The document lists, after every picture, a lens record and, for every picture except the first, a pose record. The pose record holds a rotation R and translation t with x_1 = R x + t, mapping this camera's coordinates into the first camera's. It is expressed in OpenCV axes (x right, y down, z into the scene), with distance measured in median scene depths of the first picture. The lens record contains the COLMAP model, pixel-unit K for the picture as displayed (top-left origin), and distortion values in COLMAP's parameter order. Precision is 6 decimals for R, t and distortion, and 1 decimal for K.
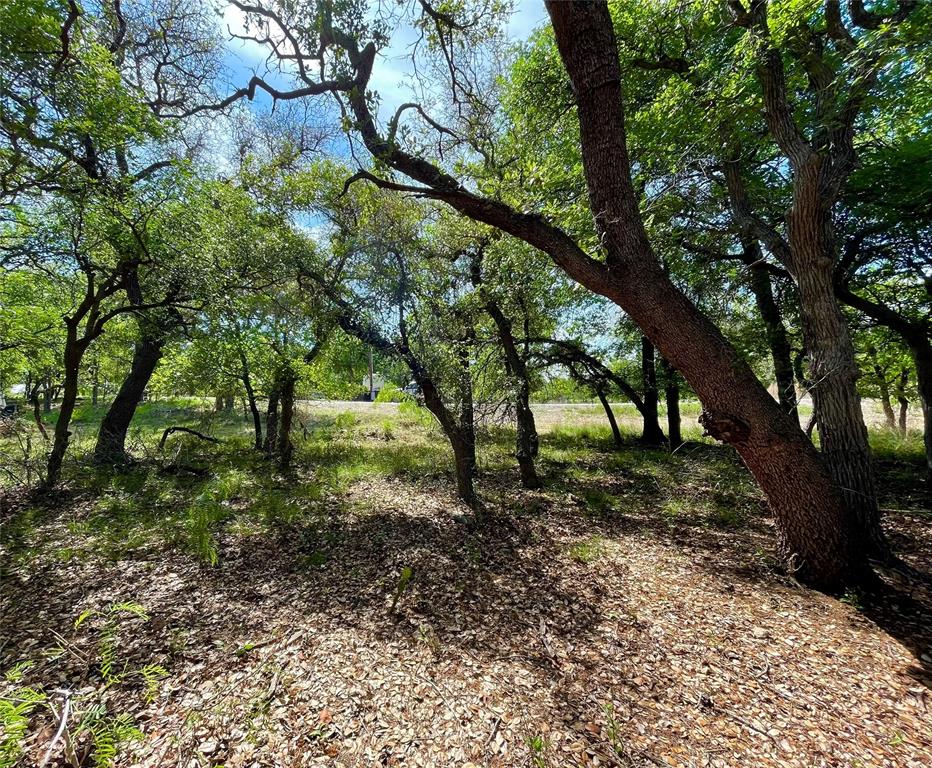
lens RADIAL K [[447.3, 0, 435.8], [0, 447.3, 383.7], [0, 0, 1]] dist [0.015950, 0.000072]
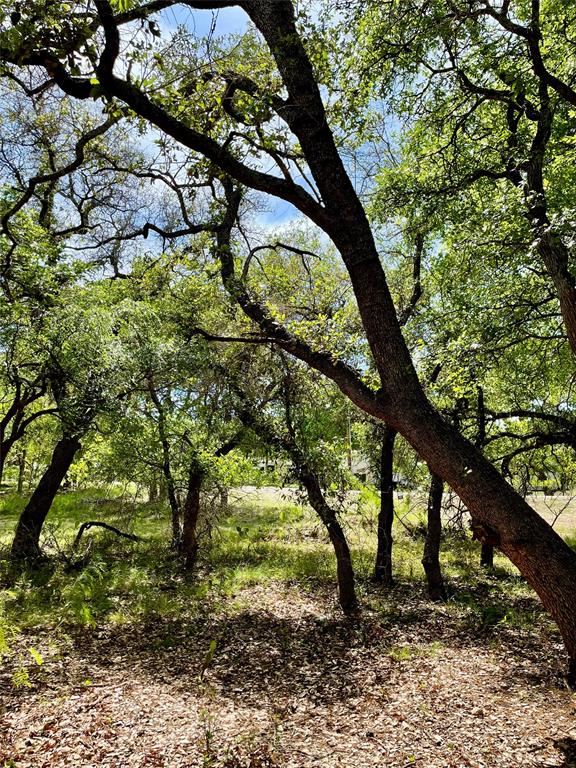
lens RADIAL K [[582.0, 0, 288.0], [0, 582.0, 384.0], [0, 0, 1]] dist [0.085282, -0.071706]
pose [[0.974213, -0.036608, -0.222641, 0.197690], [0.005342, 0.990216, -0.139442, -0.028159], [0.225567, 0.134657, 0.964877, -0.242479]]
